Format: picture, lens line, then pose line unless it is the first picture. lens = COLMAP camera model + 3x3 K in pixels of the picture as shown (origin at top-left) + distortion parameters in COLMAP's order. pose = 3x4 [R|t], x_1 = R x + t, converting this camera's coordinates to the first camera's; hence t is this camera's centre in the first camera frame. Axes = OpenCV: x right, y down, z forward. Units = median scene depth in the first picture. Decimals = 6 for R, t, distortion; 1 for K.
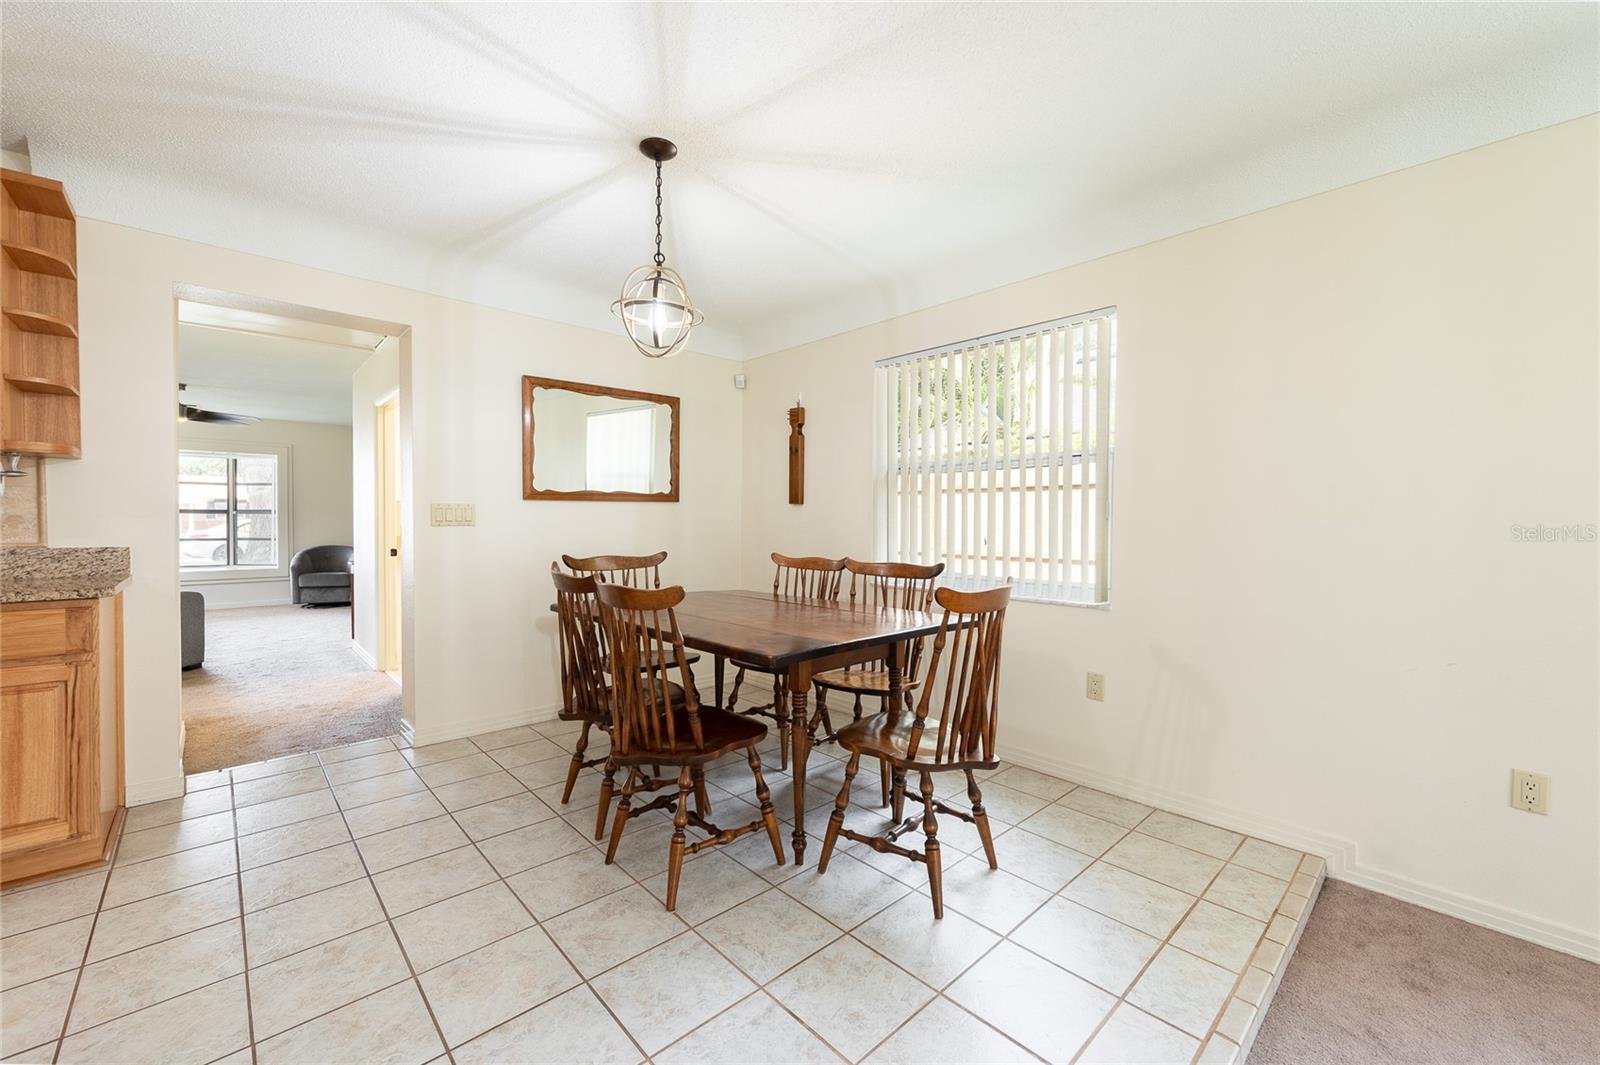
lens RADIAL K [[650.3, 0, 800.0], [0, 650.3, 532.5], [0, 0, 1]] dist [-0.001028, -0.000268]
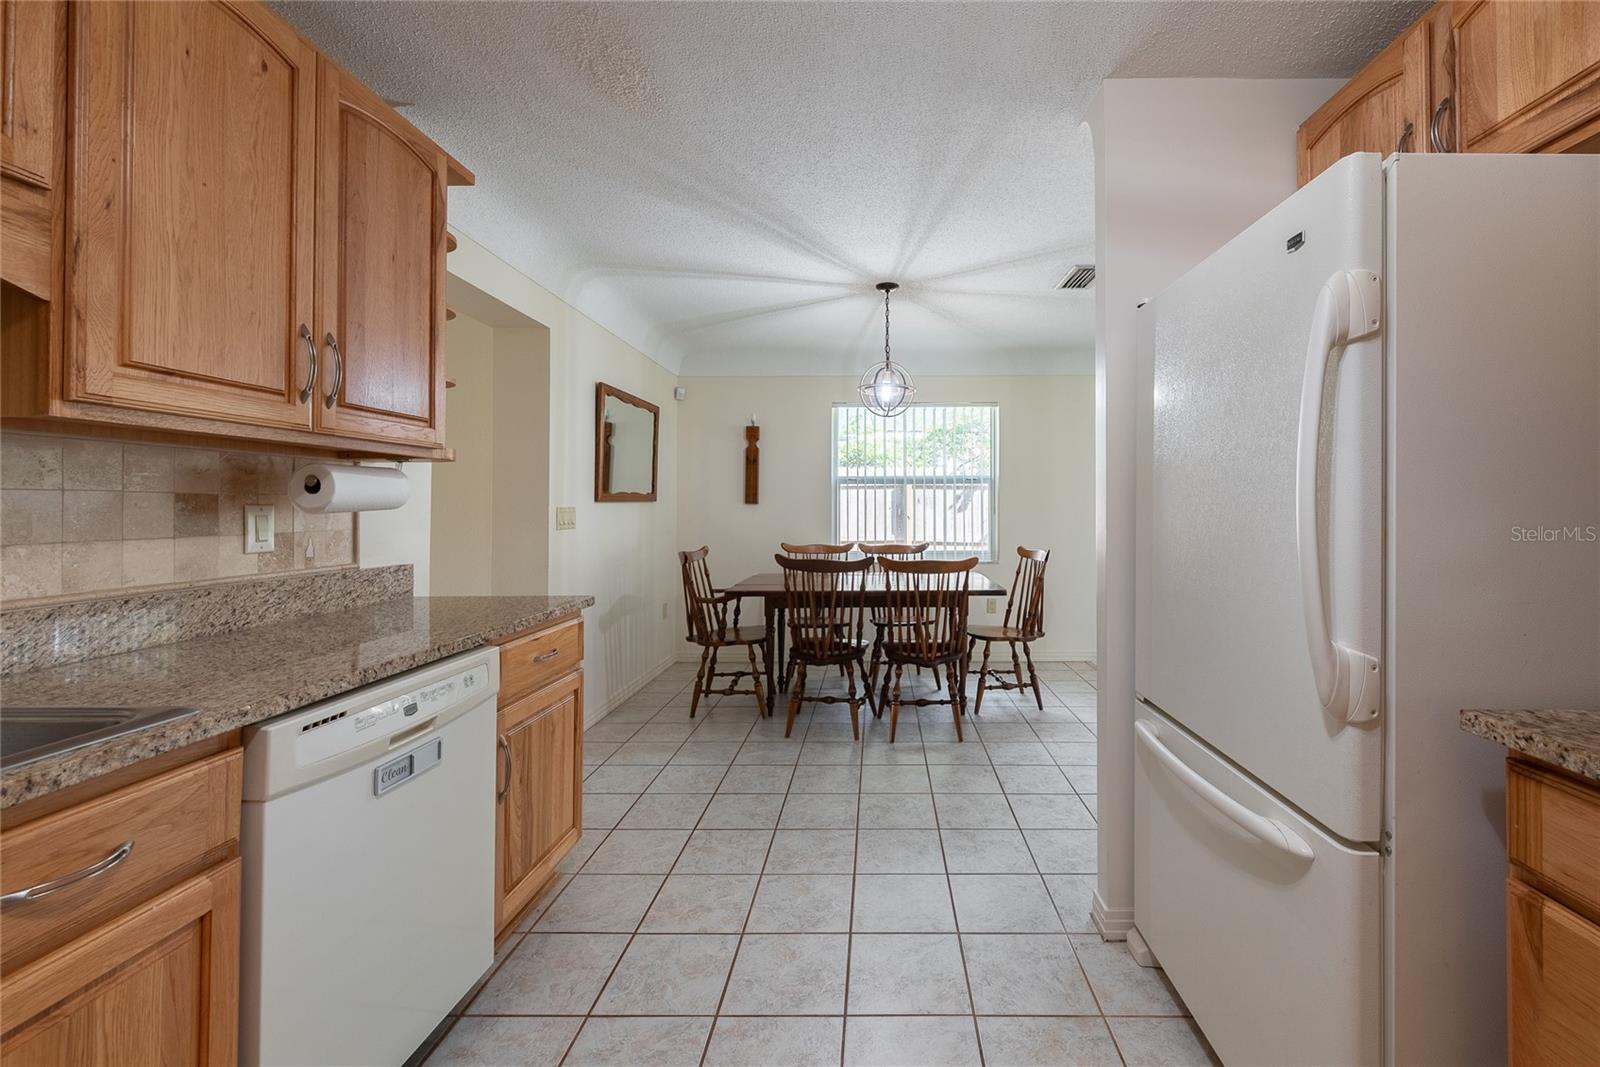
lens RADIAL K [[678.6, 0, 886.9], [0, 678.6, 497.3], [0, 0, 1]] dist [0.000923, 0.000153]
pose [[0.672546, 0.003138, 0.740049, -1.324595], [0.021511, 0.999486, -0.023788, -0.032626], [-0.739743, 0.031918, 0.672132, -0.086373]]
